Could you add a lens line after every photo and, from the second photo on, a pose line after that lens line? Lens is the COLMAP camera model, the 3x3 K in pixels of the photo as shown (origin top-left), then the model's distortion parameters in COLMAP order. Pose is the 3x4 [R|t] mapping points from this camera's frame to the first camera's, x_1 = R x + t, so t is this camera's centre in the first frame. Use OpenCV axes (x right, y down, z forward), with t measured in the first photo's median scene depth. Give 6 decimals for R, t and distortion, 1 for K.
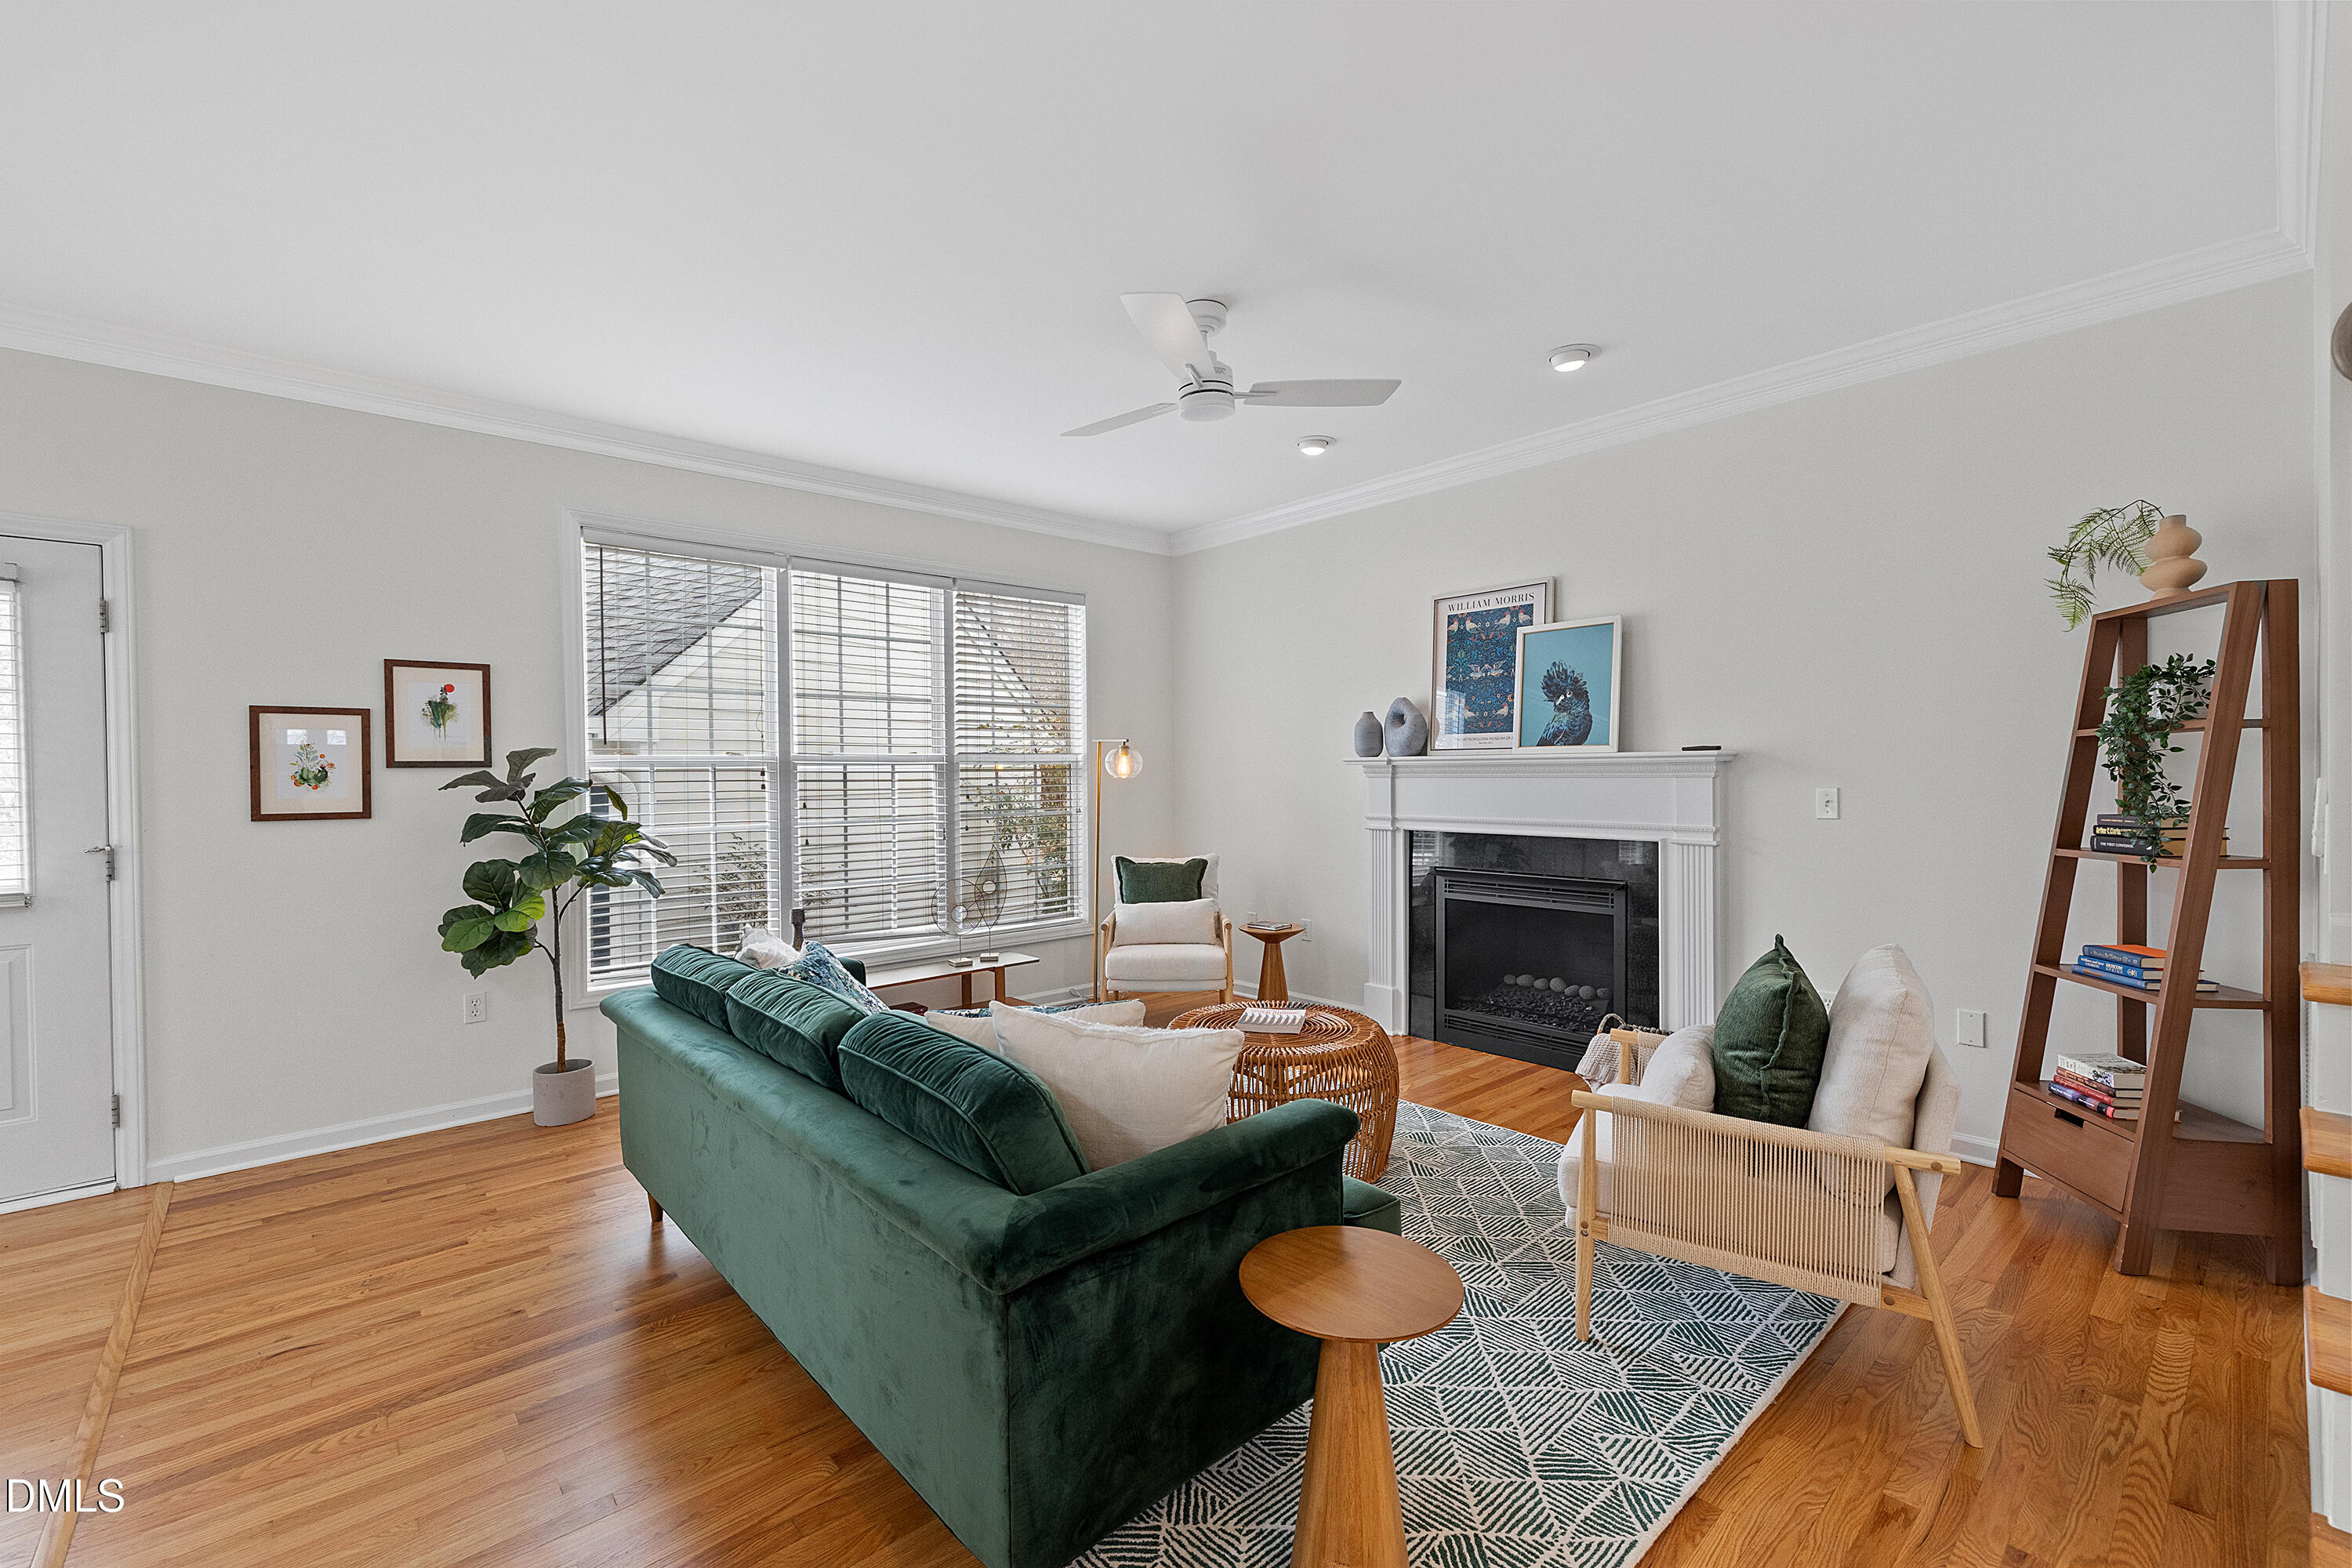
lens RADIAL K [[988.3, 0, 1176.0], [0, 988.3, 784.0], [0, 0, 1]] dist [0.000909, 0.000123]
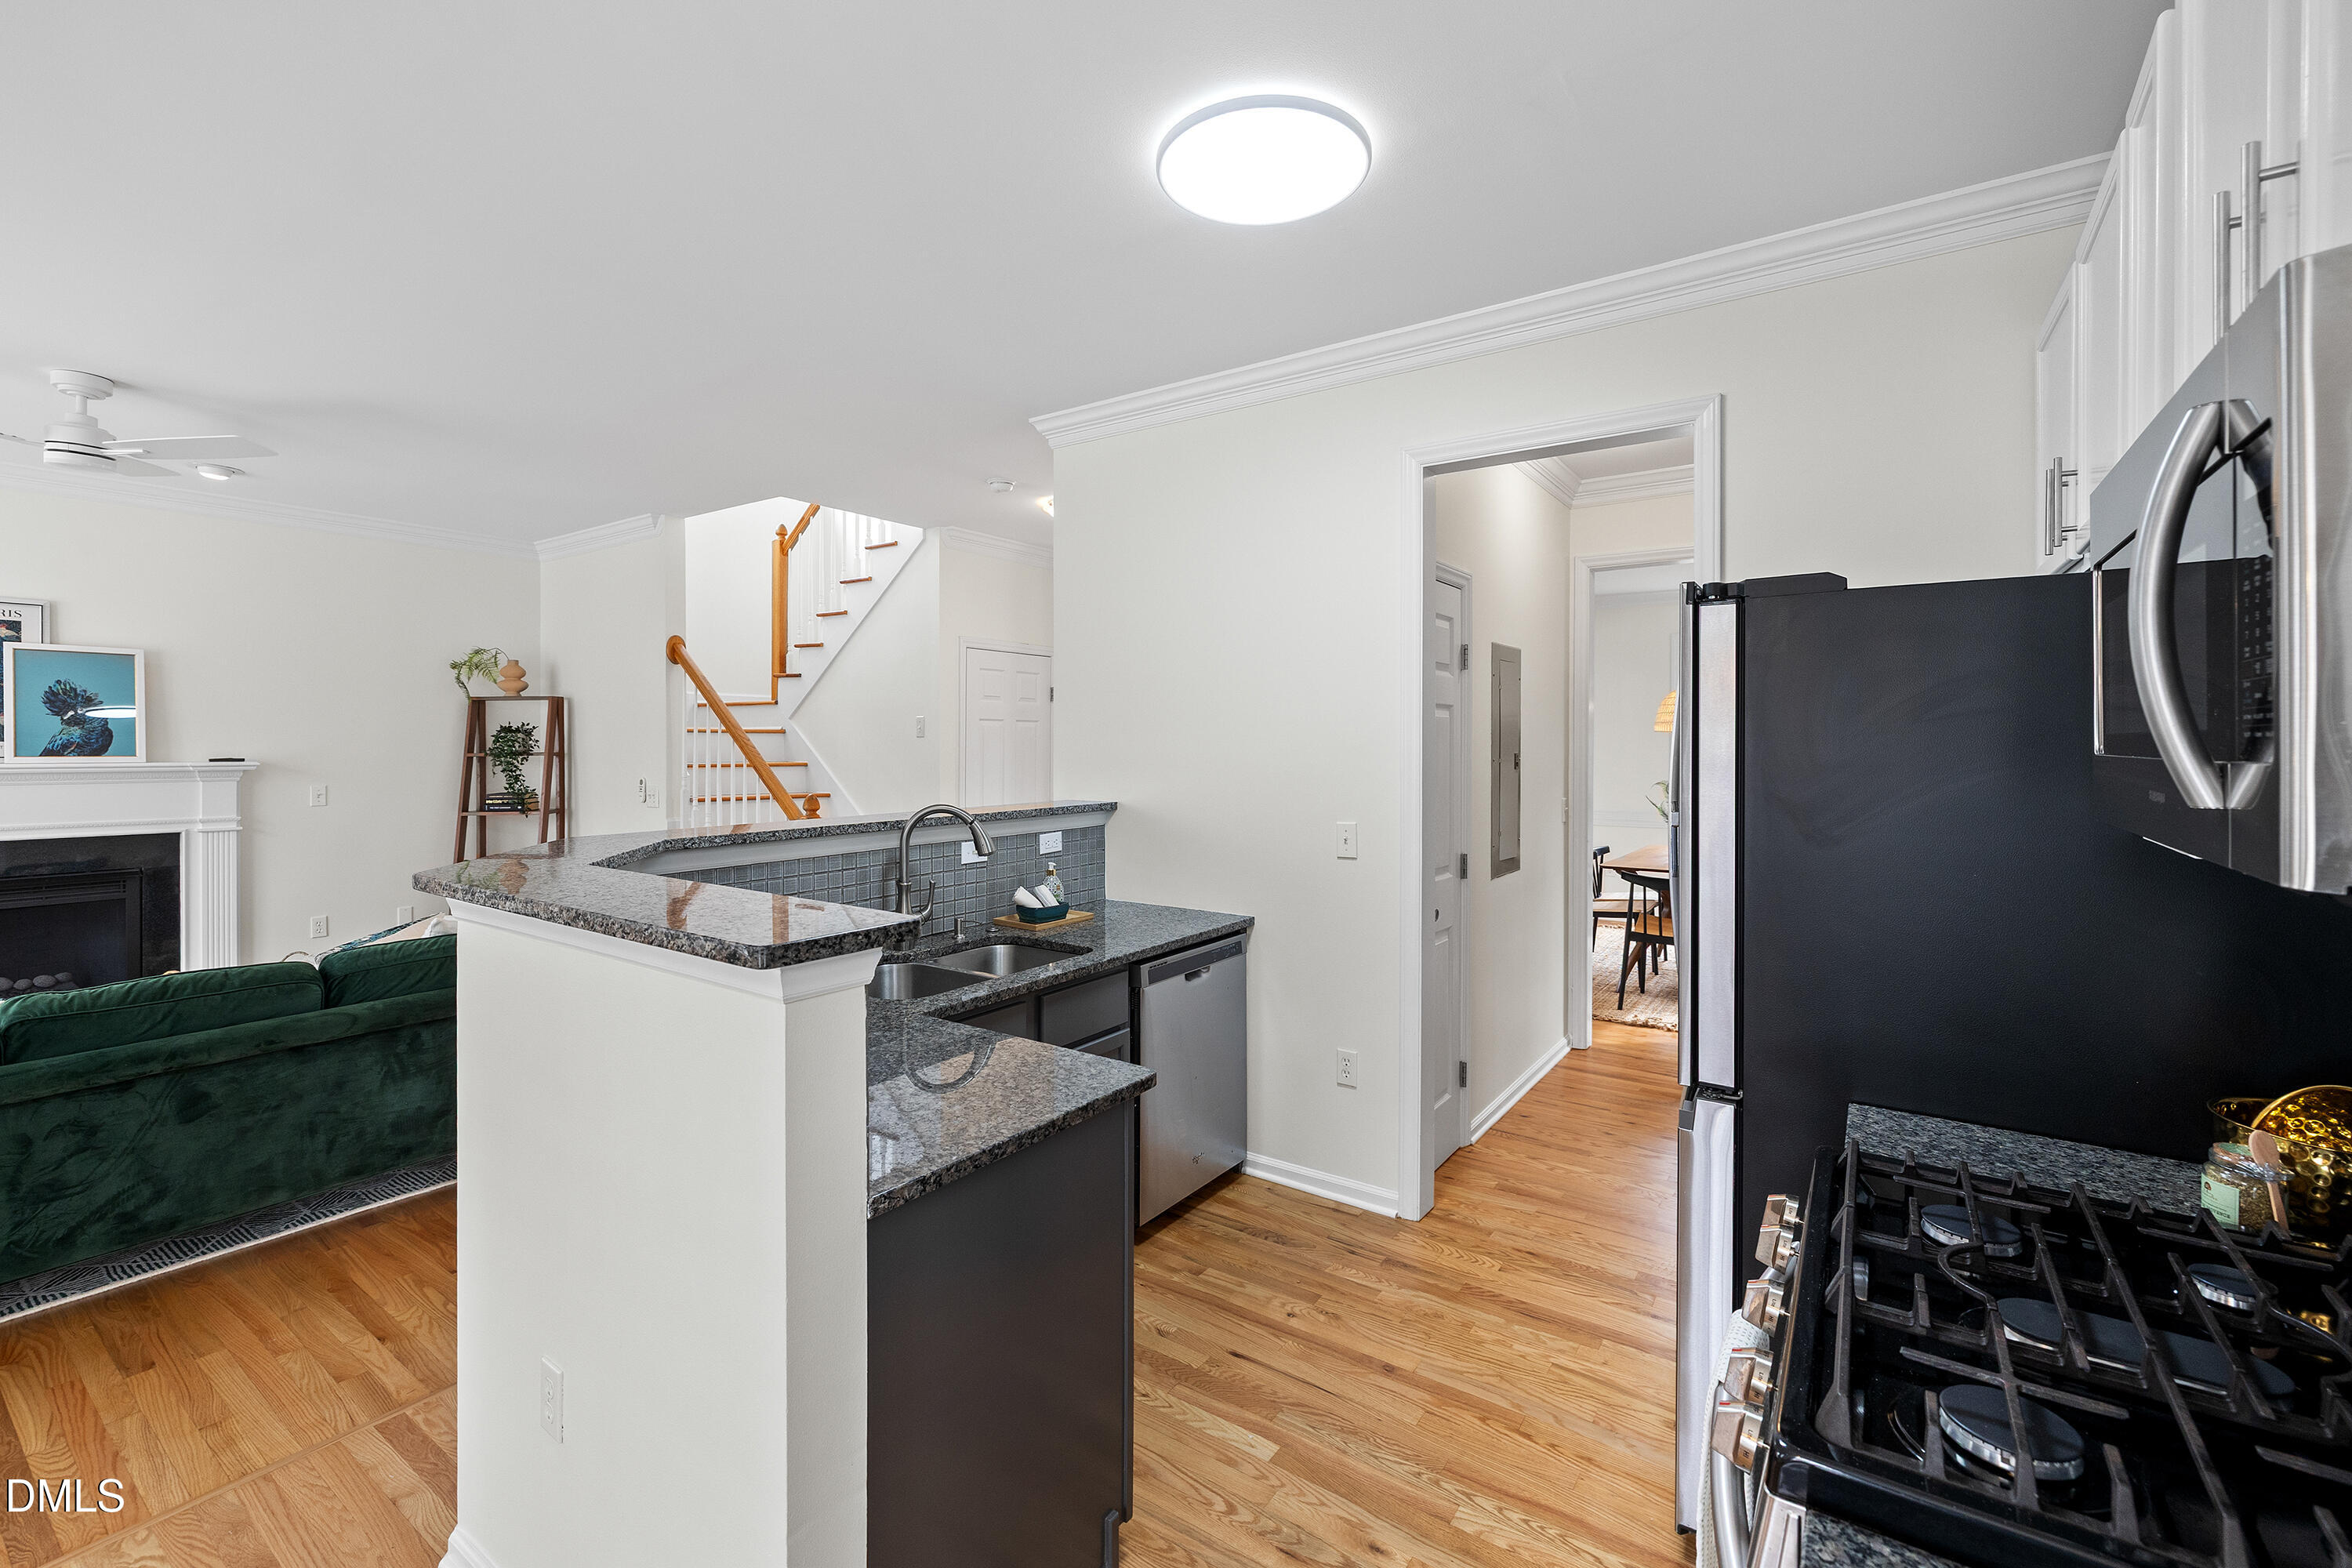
lens RADIAL K [[1011.6, 0, 1159.4], [0, 1011.6, 748.4], [0, 0, 1]] dist [0.003269, -0.000055]
pose [[-0.219923, 0.003701, 0.975510, -1.152783], [0.010770, 0.999941, -0.001366, -0.037177], [-0.975458, 0.010206, -0.219950, 0.057857]]
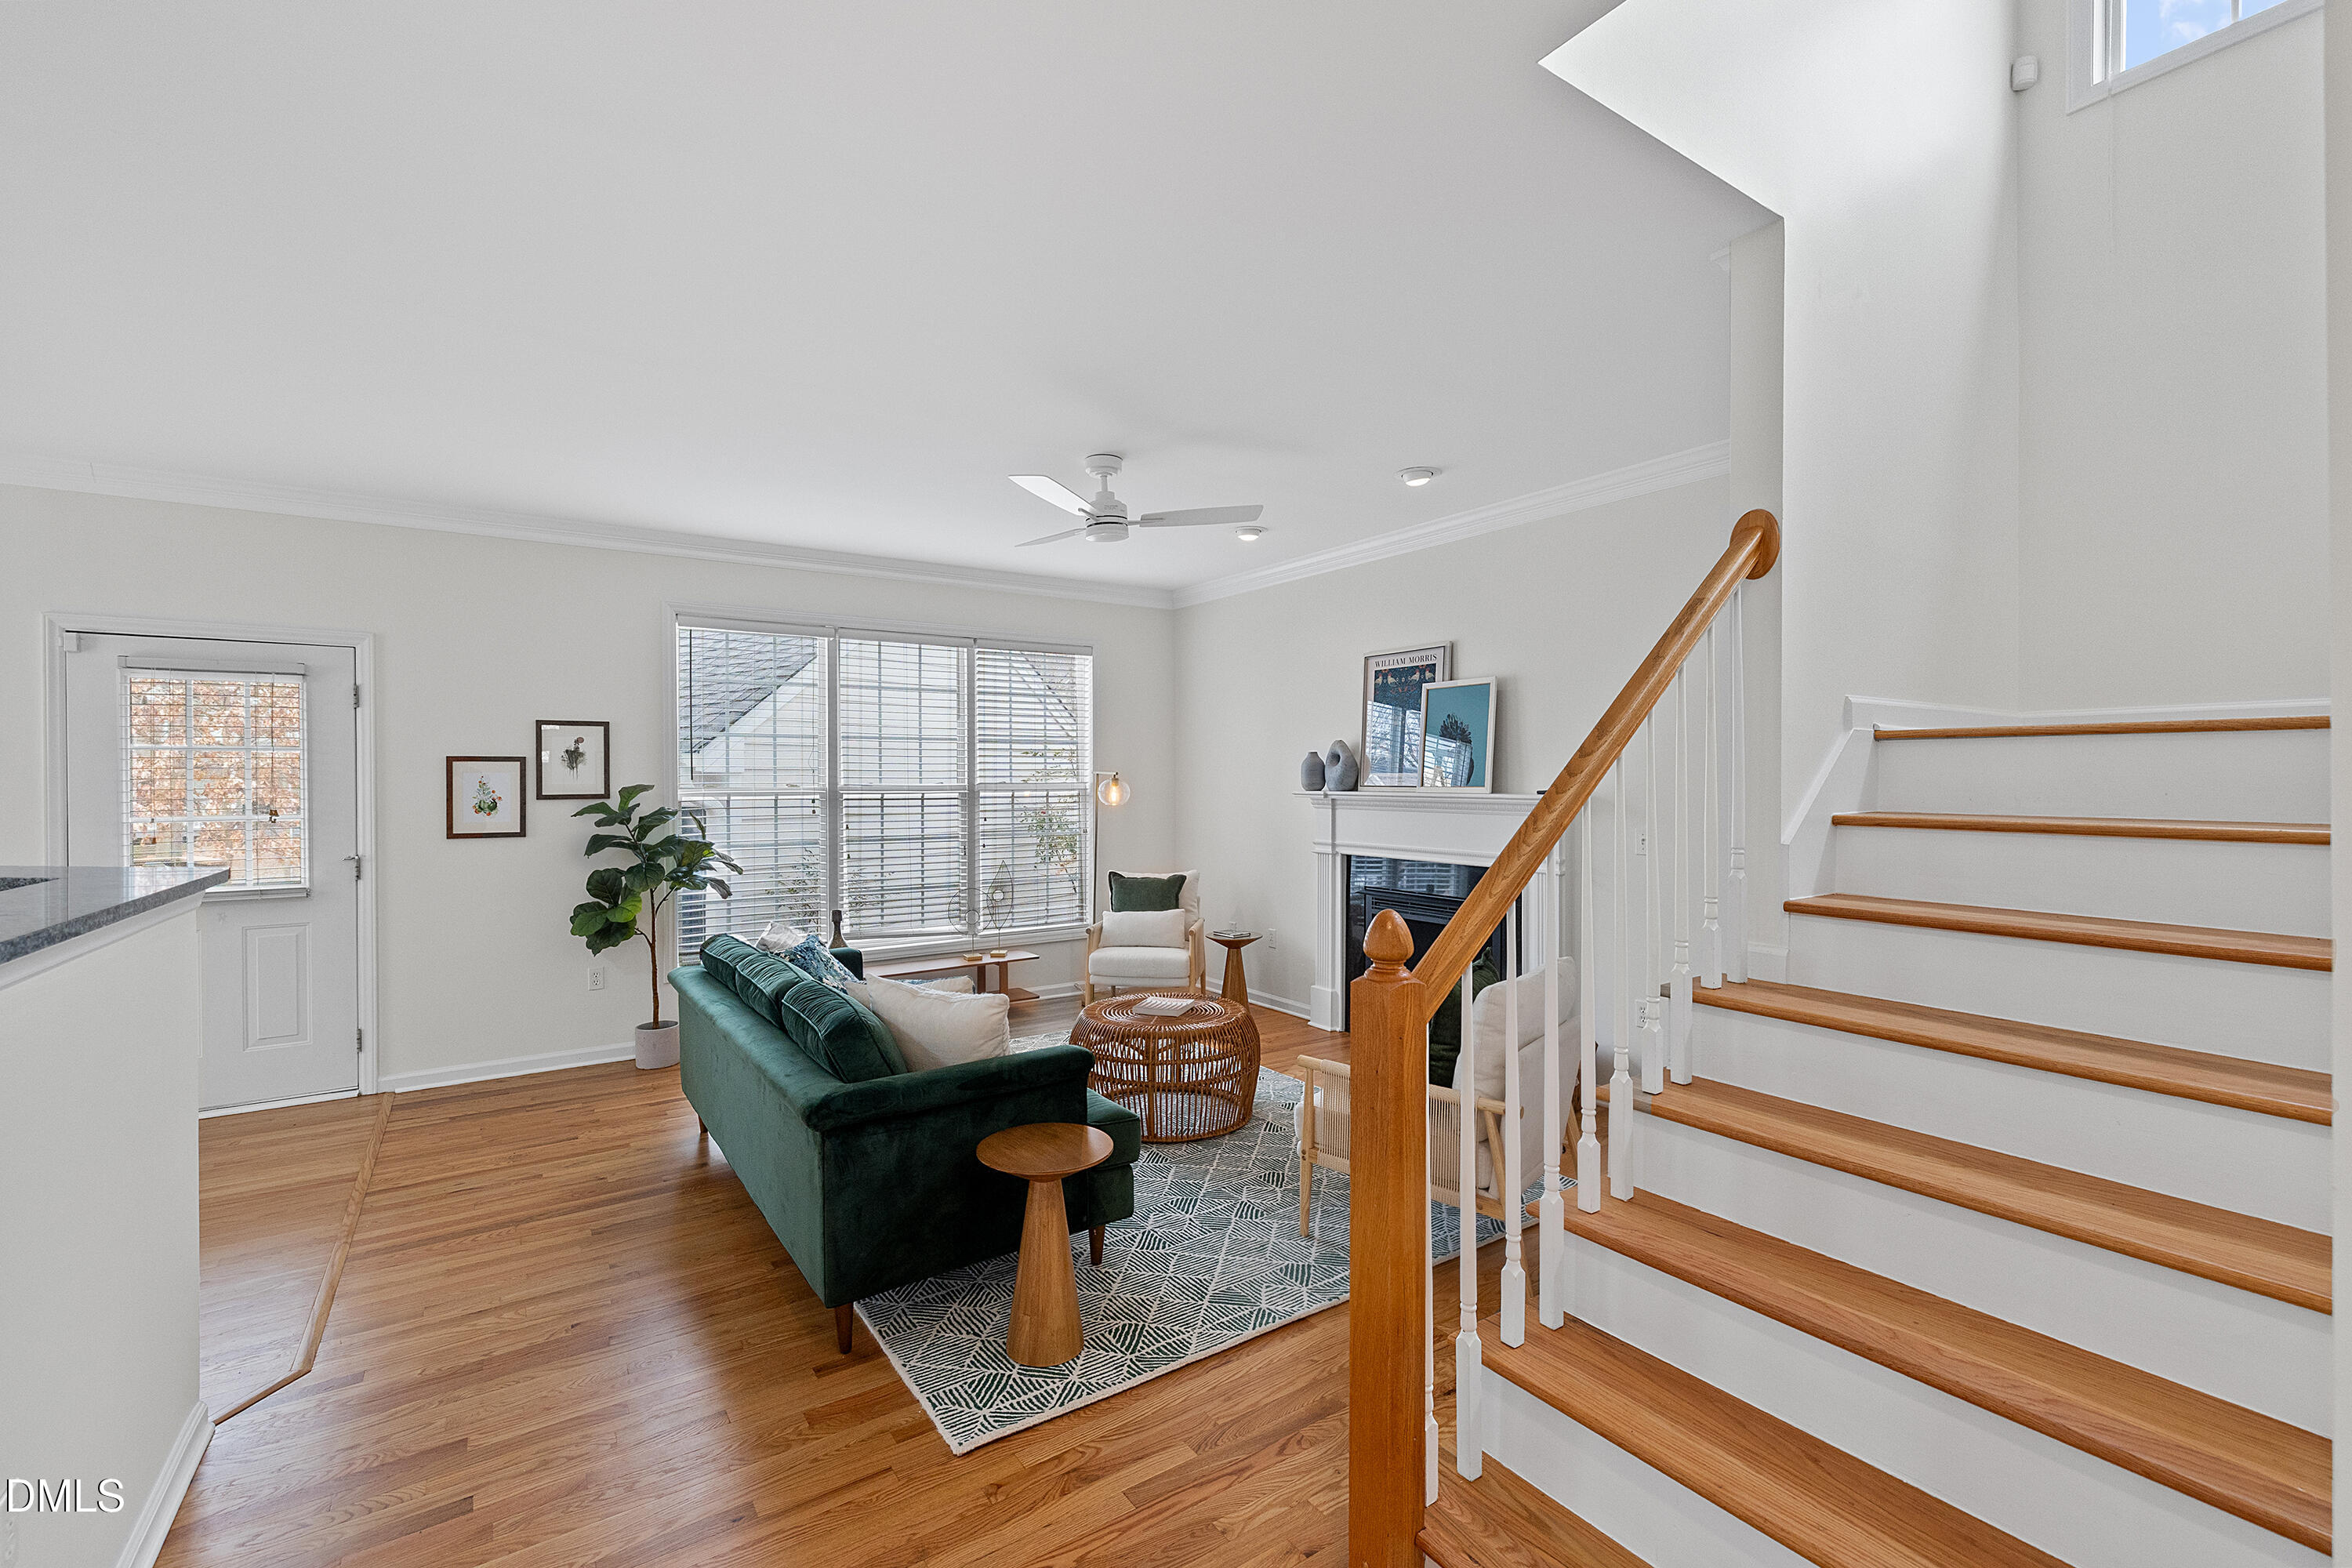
lens RADIAL K [[1001.4, 0, 1176.0], [0, 1001.4, 784.0], [0, 0, 1]] dist [0.001226, 0.000053]
pose [[0.991799, 0.007252, -0.127600, 0.247965], [-0.007929, 0.999957, -0.004806, -0.037654], [0.127559, 0.005778, 0.991814, -0.253523]]
